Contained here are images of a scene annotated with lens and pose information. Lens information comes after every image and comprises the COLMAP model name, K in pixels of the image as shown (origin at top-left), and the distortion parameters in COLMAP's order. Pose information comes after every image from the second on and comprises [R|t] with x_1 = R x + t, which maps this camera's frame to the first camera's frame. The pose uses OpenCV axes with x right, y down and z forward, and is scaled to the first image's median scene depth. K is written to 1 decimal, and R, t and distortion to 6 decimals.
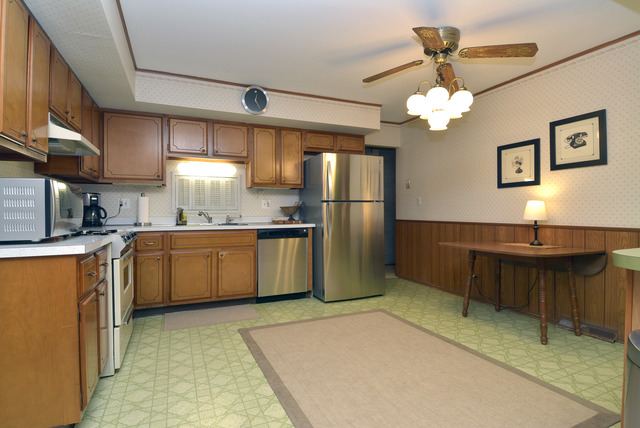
lens RADIAL K [[332.4, 0, 321.4], [0, 332.4, 215.0], [0, 0, 1]] dist [-0.002044, -0.002669]
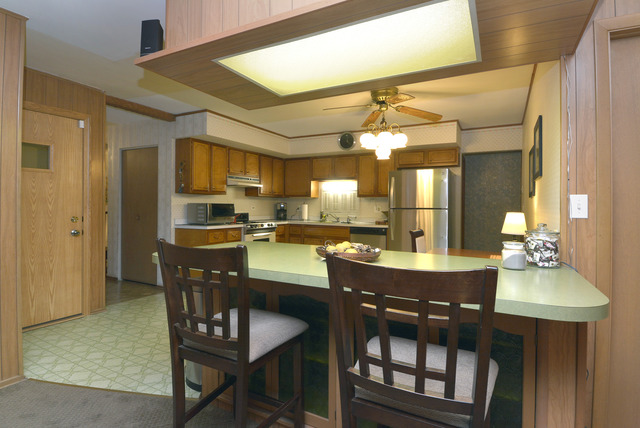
lens RADIAL K [[332.4, 0, 319.0], [0, 332.4, 207.3], [0, 0, 1]] dist [-0.002044, -0.002669]
pose [[0.596539, 0.012951, -0.802480, 0.909085], [-0.022163, 0.999754, -0.000341, -0.040539], [0.802278, 0.017989, 0.596679, 0.012023]]
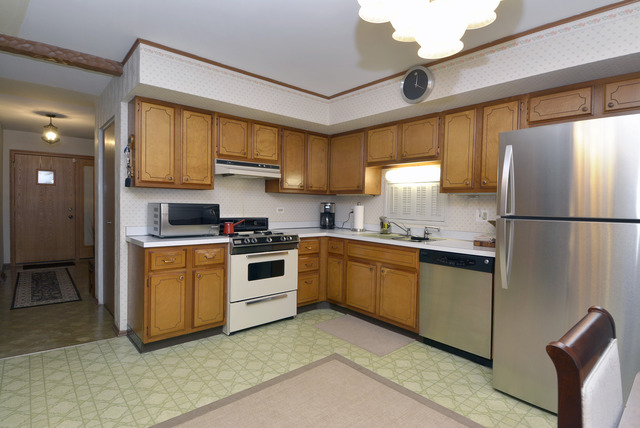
lens RADIAL K [[332.4, 0, 322.6], [0, 332.4, 213.6], [0, 0, 1]] dist [-0.002044, -0.002669]
pose [[0.297060, 0.037621, -0.954117, 0.488066], [-0.030746, 0.999082, 0.029821, -0.056577], [0.954364, 0.020477, 0.297944, 0.547977]]
